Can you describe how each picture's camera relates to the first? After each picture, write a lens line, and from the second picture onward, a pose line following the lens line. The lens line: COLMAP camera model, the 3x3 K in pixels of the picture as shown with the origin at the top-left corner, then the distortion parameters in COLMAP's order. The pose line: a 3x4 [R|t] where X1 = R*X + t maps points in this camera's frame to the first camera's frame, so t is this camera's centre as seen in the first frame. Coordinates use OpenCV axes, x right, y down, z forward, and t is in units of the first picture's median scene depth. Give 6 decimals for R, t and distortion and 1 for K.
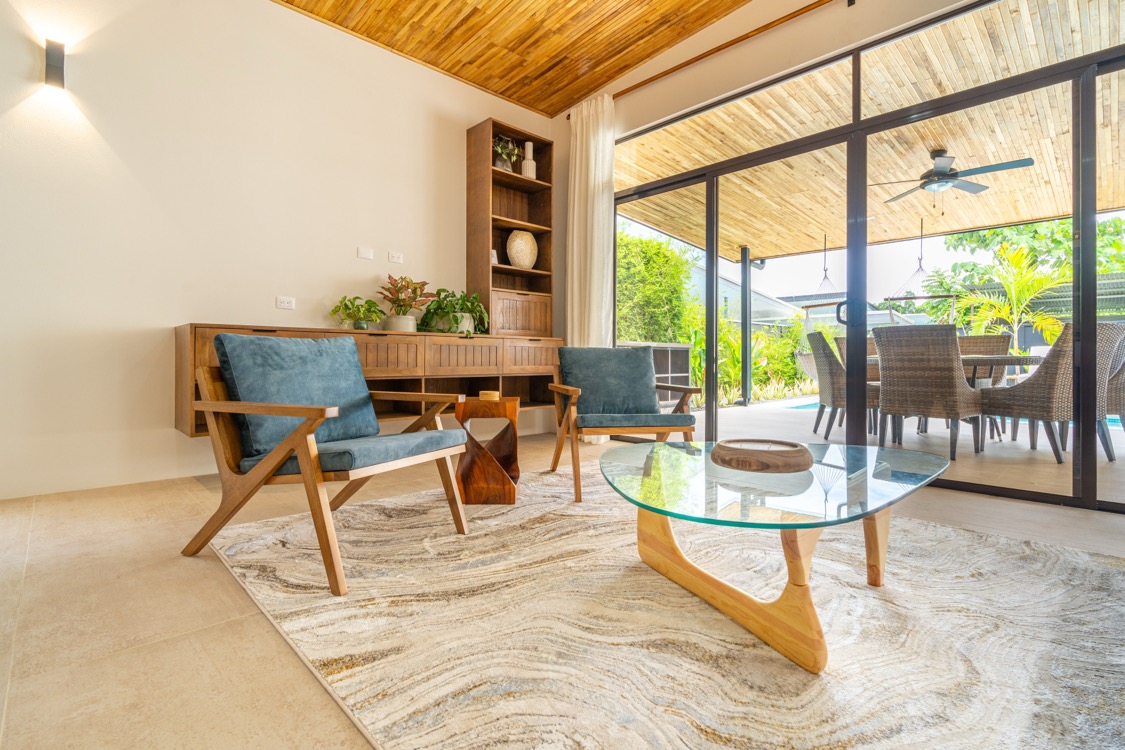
lens RADIAL K [[532.2, 0, 550.7], [0, 532.2, 357.6], [0, 0, 1]] dist [-0.008468, 0.001451]
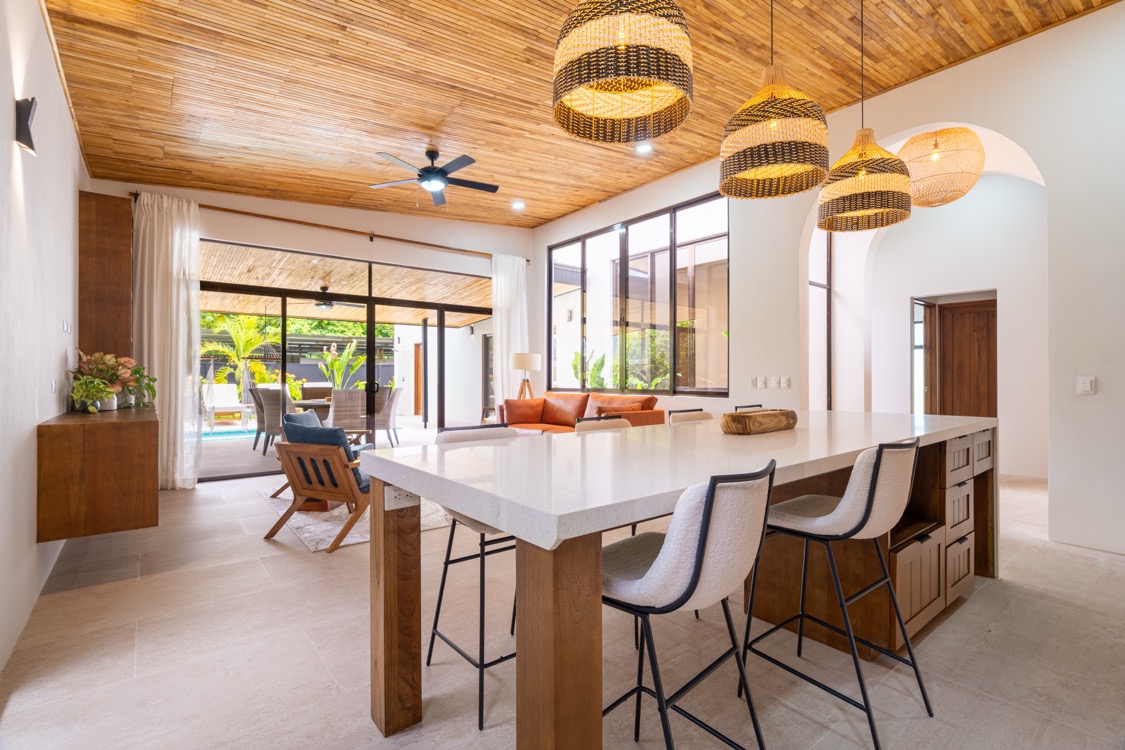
lens RADIAL K [[532.2, 0, 558.4], [0, 532.2, 370.6], [0, 0, 1]] dist [-0.008468, 0.001451]
pose [[0.085374, 0.007958, 0.996317, -1.095989], [-0.002399, 0.999967, -0.007782, -0.102877], [-0.996346, -0.001726, 0.085391, 0.058907]]
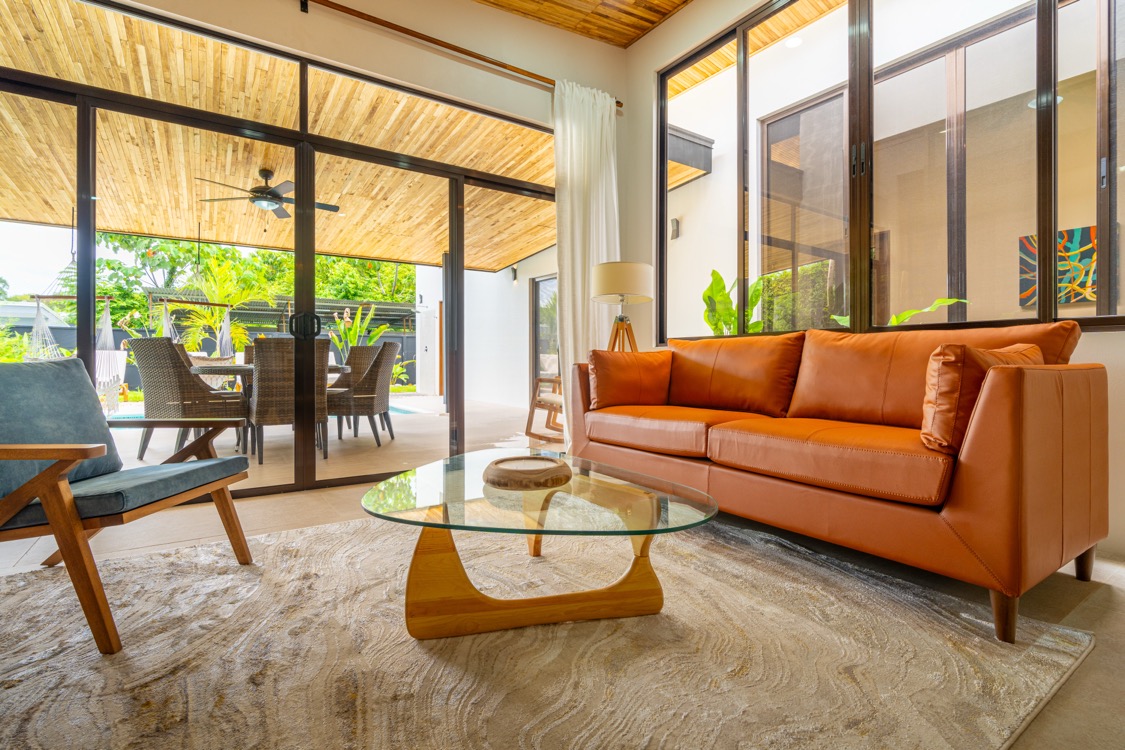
lens RADIAL K [[532.2, 0, 561.7], [0, 532.2, 361.2], [0, 0, 1]] dist [-0.008468, 0.001451]
pose [[0.152770, -0.001919, 0.988260, -0.247010], [-0.005008, 0.999984, 0.002716, -0.017719], [-0.988249, -0.005364, 0.152758, 0.280268]]
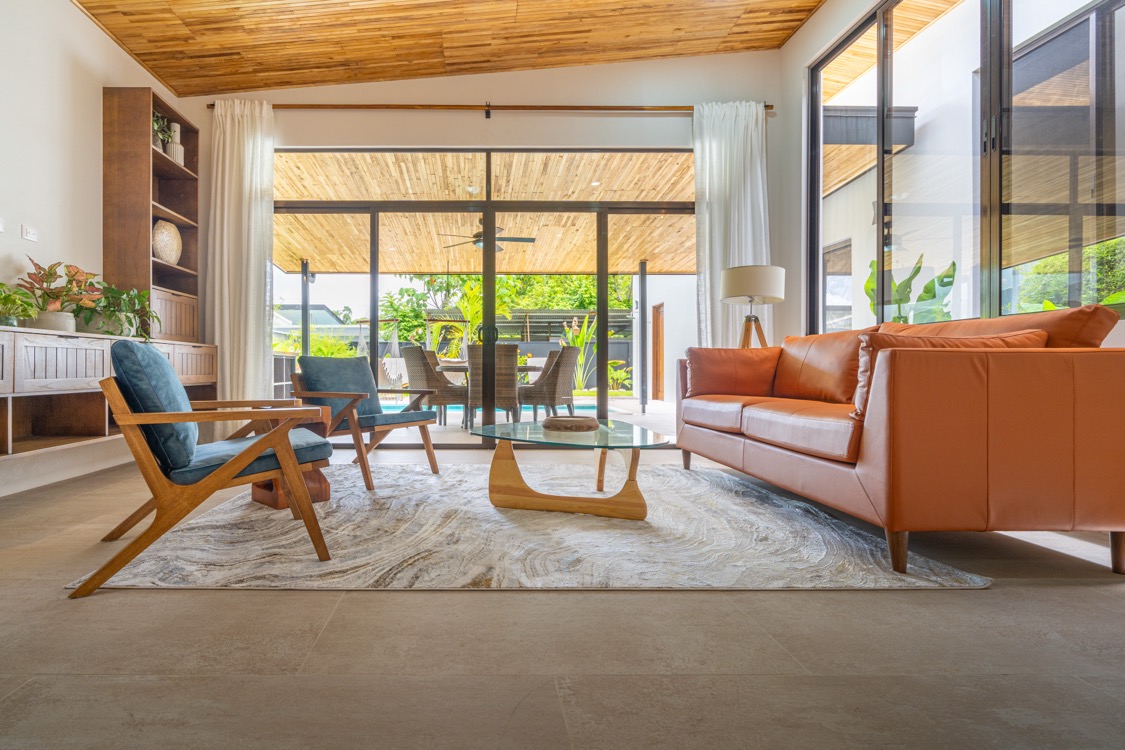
lens RADIAL K [[566.9, 0, 471.8], [0, 566.9, 367.3], [0, 0, 1]] dist [-0.018320, 0.000285]
pose [[0.684659, 0.001131, 0.728863, -0.421664], [-0.003192, 0.999994, 0.001447, -0.000028], [-0.728857, -0.003317, 0.684658, -0.005747]]
